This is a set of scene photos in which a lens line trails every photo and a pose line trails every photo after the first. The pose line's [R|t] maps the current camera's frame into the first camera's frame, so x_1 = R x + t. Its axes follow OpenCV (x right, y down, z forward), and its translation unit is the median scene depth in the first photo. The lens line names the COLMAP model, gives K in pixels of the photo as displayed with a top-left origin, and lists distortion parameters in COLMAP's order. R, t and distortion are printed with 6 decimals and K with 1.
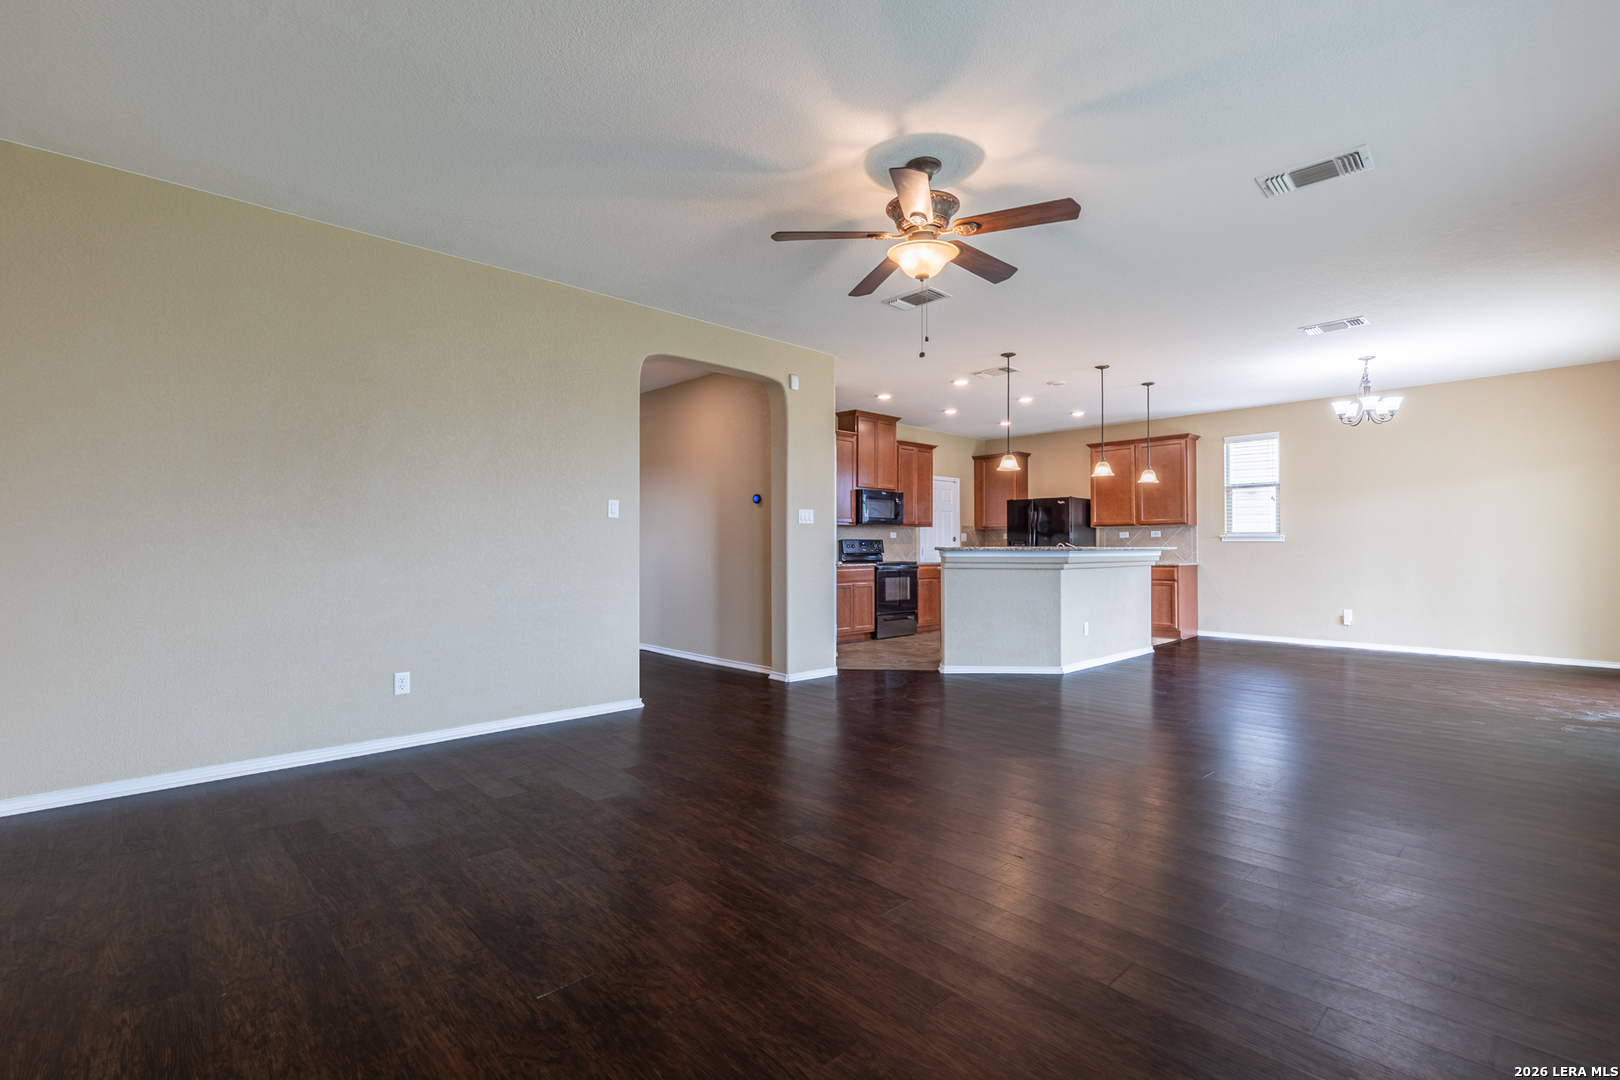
lens RADIAL K [[730.0, 0, 827.4], [0, 730.0, 539.4], [0, 0, 1]] dist [0.008263, -0.000299]
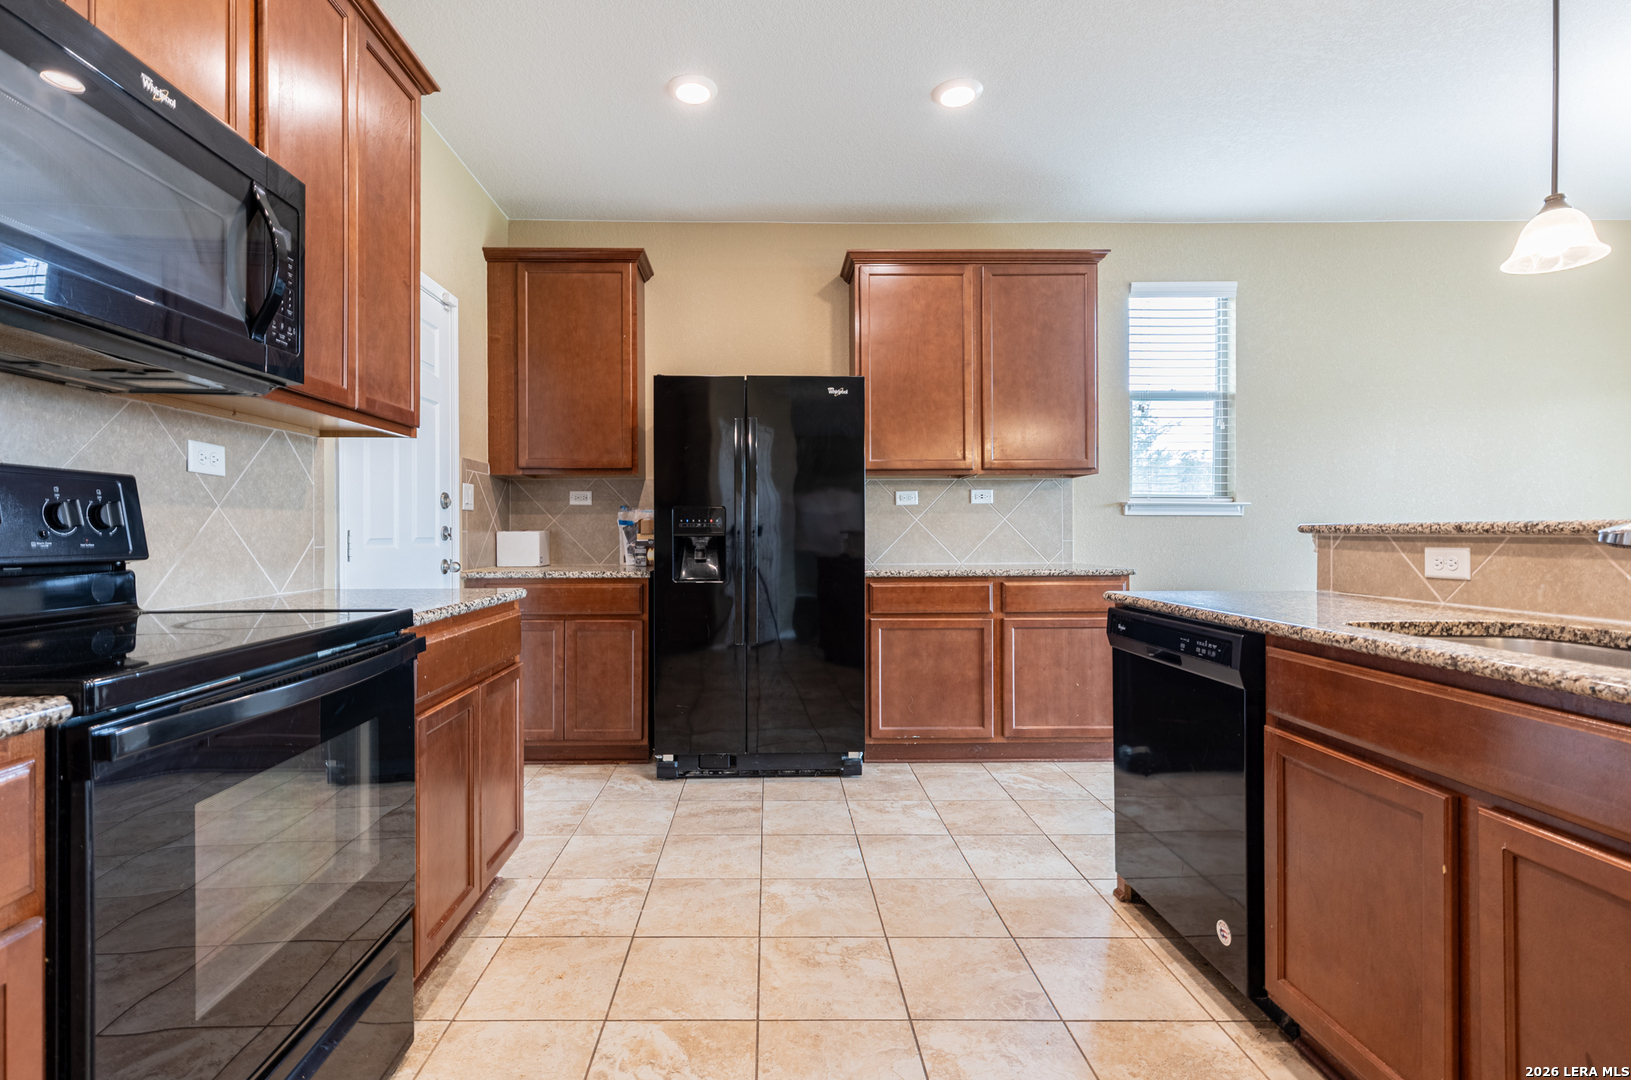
lens RADIAL K [[735.0, 0, 758.1], [0, 735.0, 532.9], [0, 0, 1]] dist [0.008263, -0.000299]
pose [[0.690390, -0.001984, 0.723434, 0.058680], [-0.006657, 0.999936, 0.009095, 0.011585], [-0.723406, -0.011095, 0.690333, 0.876282]]
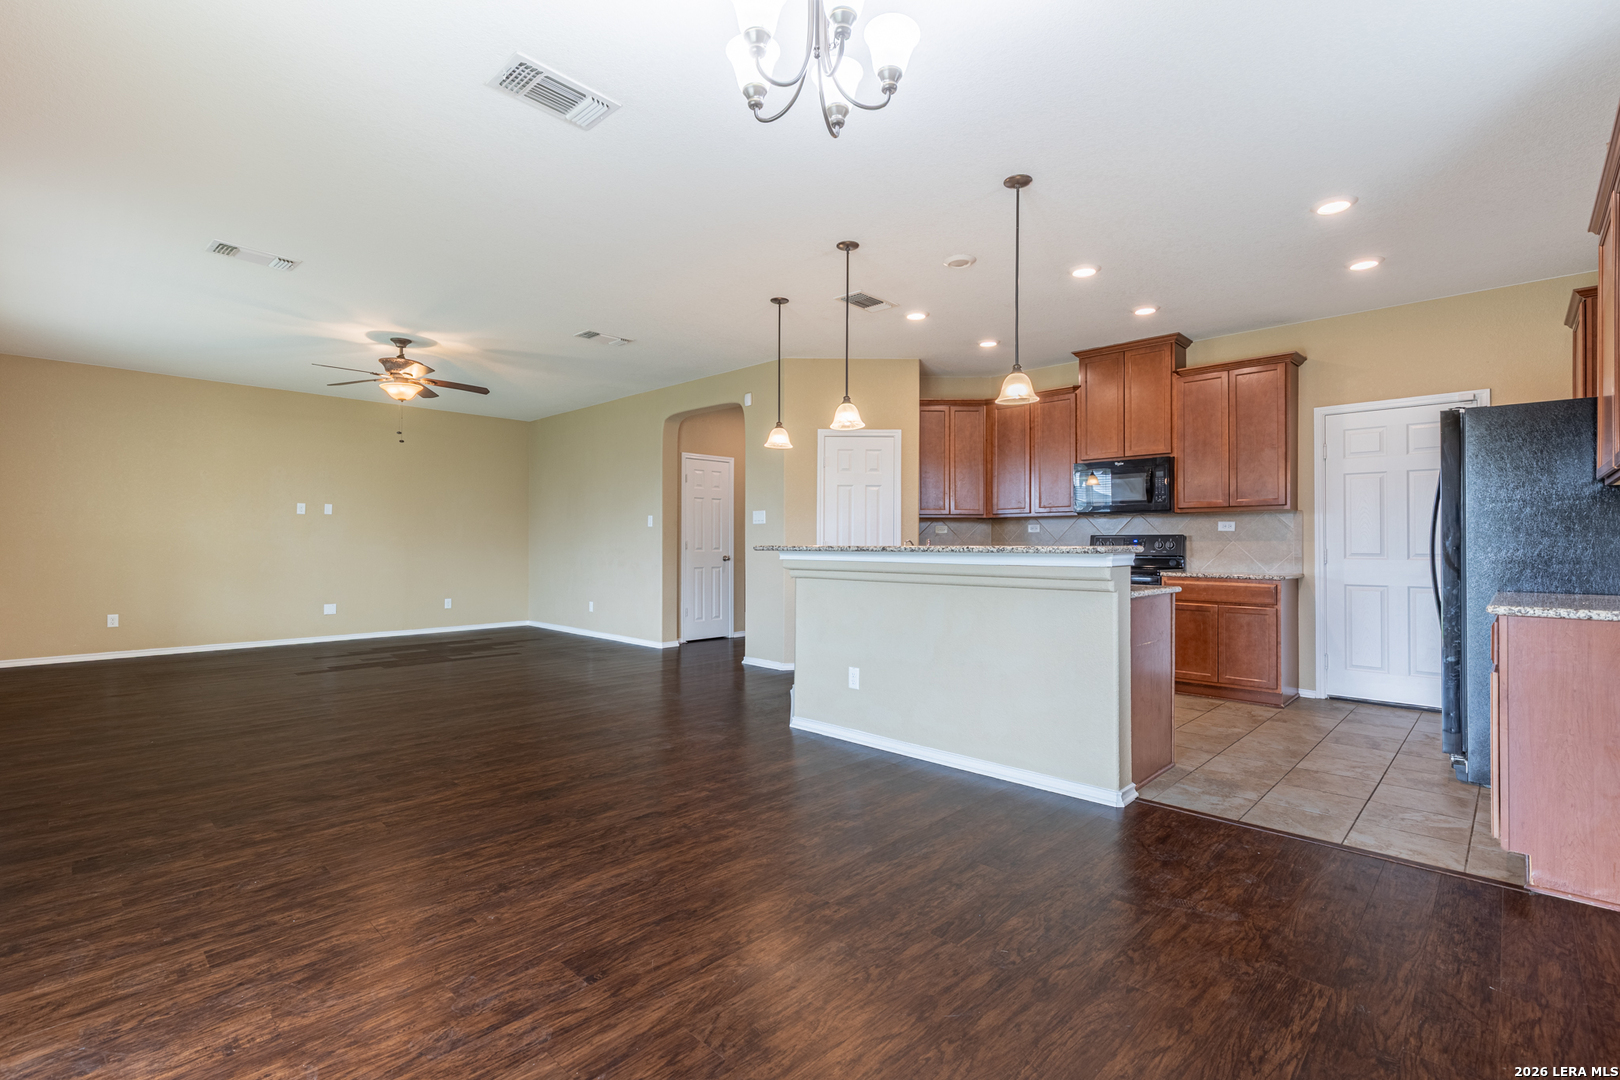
lens RADIAL K [[730.0, 0, 811.9], [0, 730.0, 539.3], [0, 0, 1]] dist [0.008263, -0.000299]
pose [[0.038151, -0.008360, -0.999237, 0.754695], [0.006882, 0.999943, -0.008103, 0.007821], [0.999248, -0.006568, 0.038206, 0.732590]]
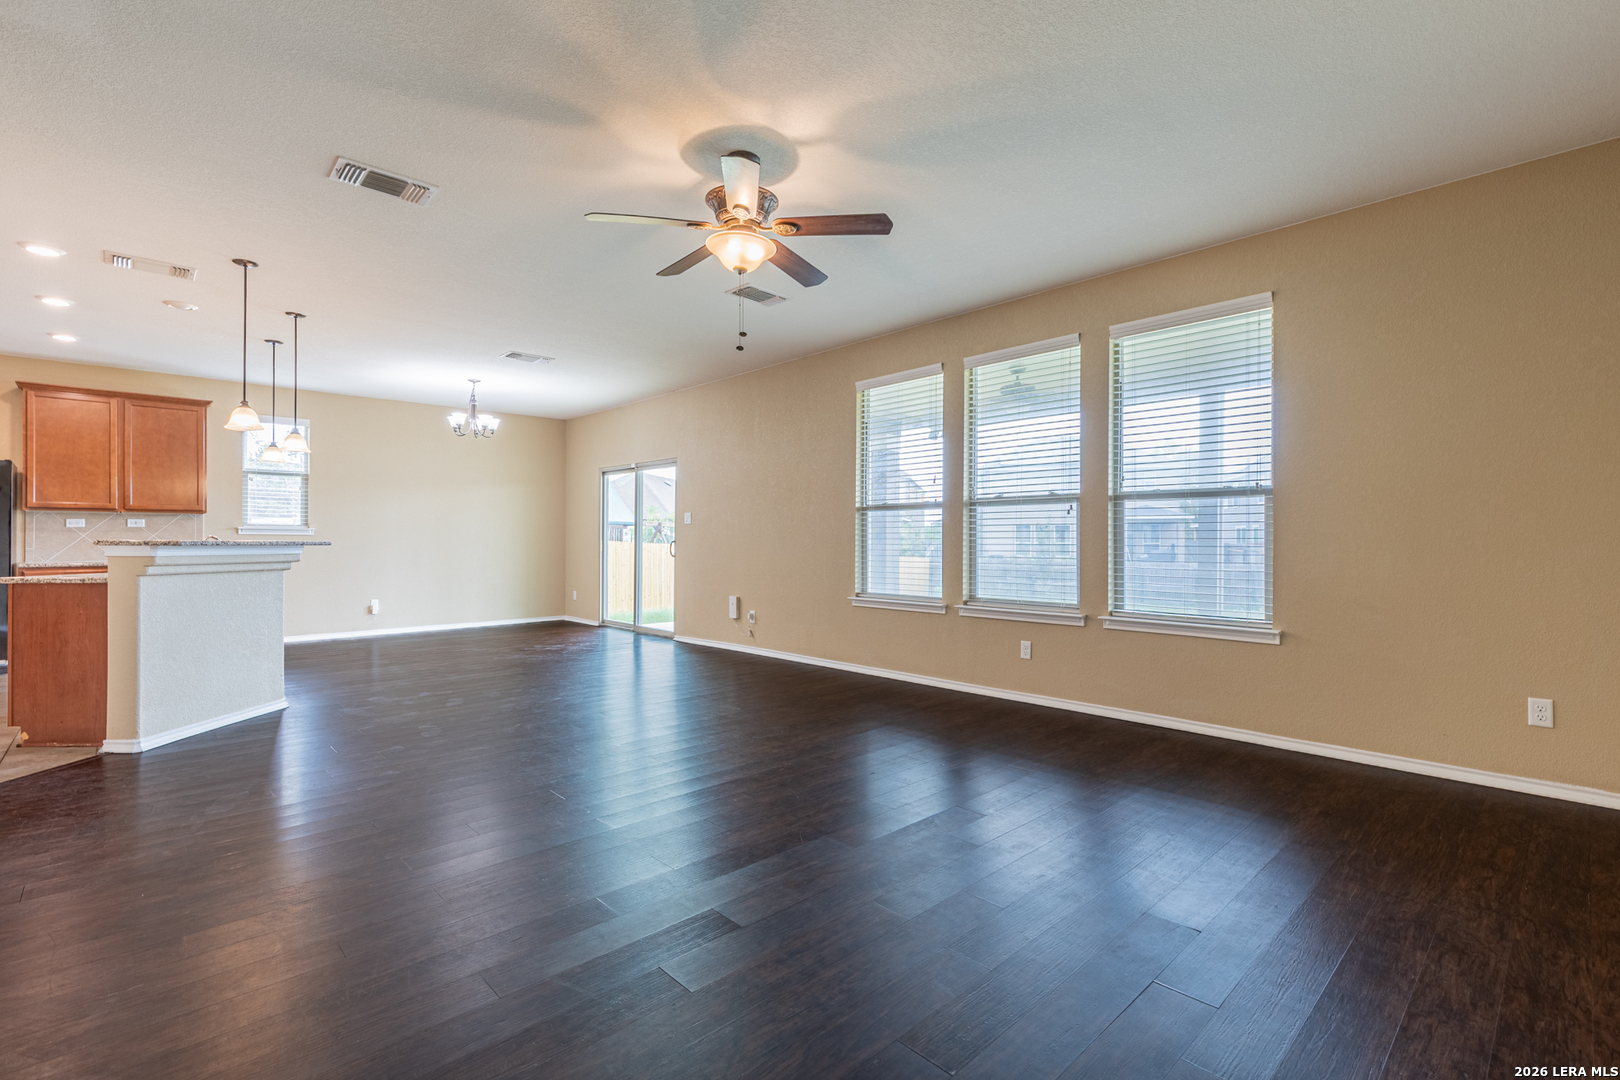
lens RADIAL K [[730.0, 0, 803.0], [0, 730.0, 540.0], [0, 0, 1]] dist [0.008263, -0.000299]
pose [[0.022889, 0.003460, 0.999732, -0.317846], [-0.012935, 0.999911, -0.003164, 0.004013], [-0.999654, -0.012859, 0.022932, 0.326675]]
